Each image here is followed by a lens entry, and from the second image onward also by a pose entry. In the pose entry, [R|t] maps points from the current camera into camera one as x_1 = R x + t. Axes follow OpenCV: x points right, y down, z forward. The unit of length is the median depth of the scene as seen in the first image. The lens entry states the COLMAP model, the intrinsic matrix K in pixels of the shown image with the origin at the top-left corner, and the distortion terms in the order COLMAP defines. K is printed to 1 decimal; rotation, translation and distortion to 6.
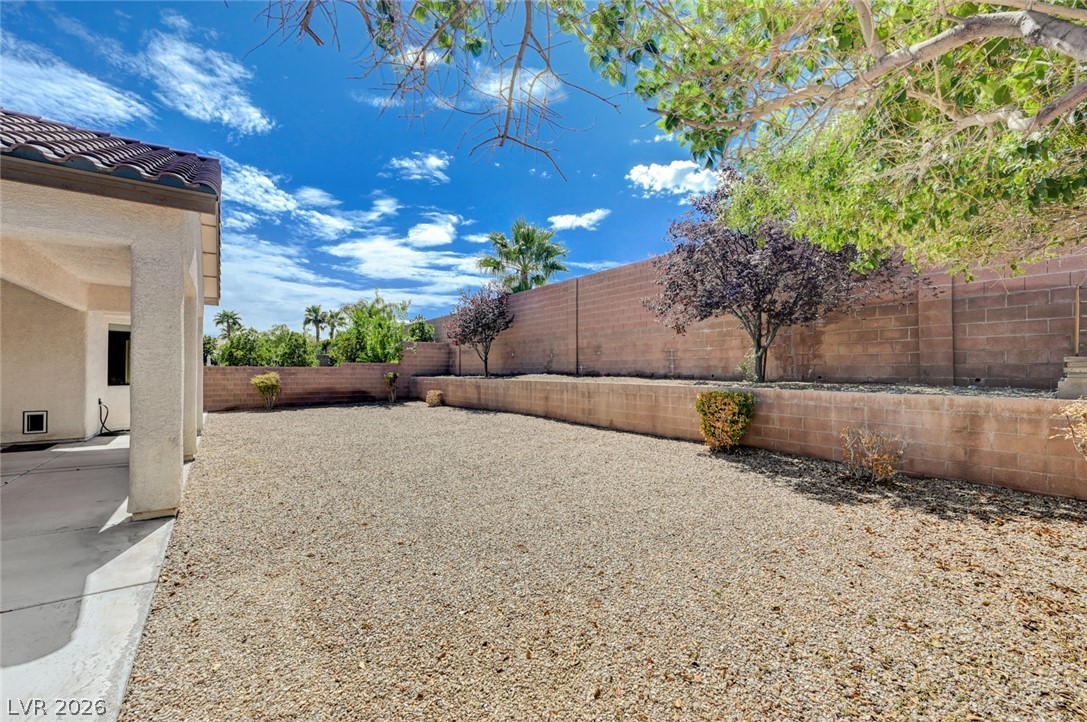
lens RADIAL K [[431.6, 0, 535.9], [0, 431.6, 370.3], [0, 0, 1]] dist [0.003165, 0.002104]
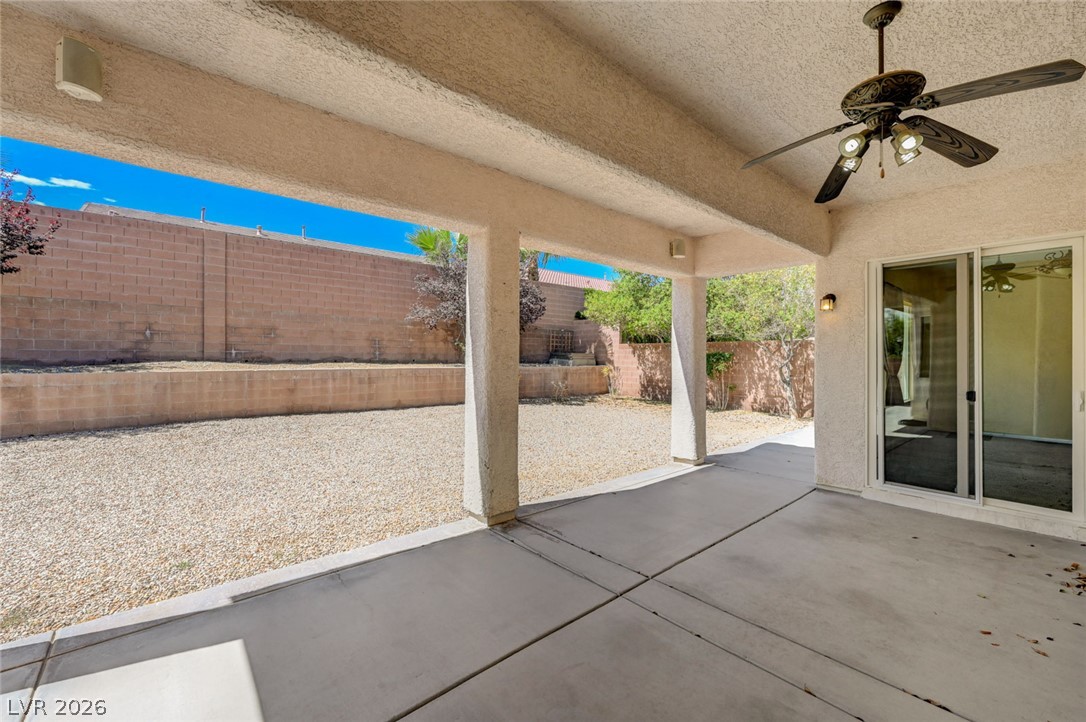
lens RADIAL K [[431.2, 0, 539.6], [0, 431.2, 356.4], [0, 0, 1]] dist [0.003165, 0.002104]
pose [[-0.066183, -0.001615, 0.997806, -0.891268], [-0.005564, 0.999984, 0.001250, -0.003916], [-0.997792, -0.005469, -0.066191, 0.637778]]
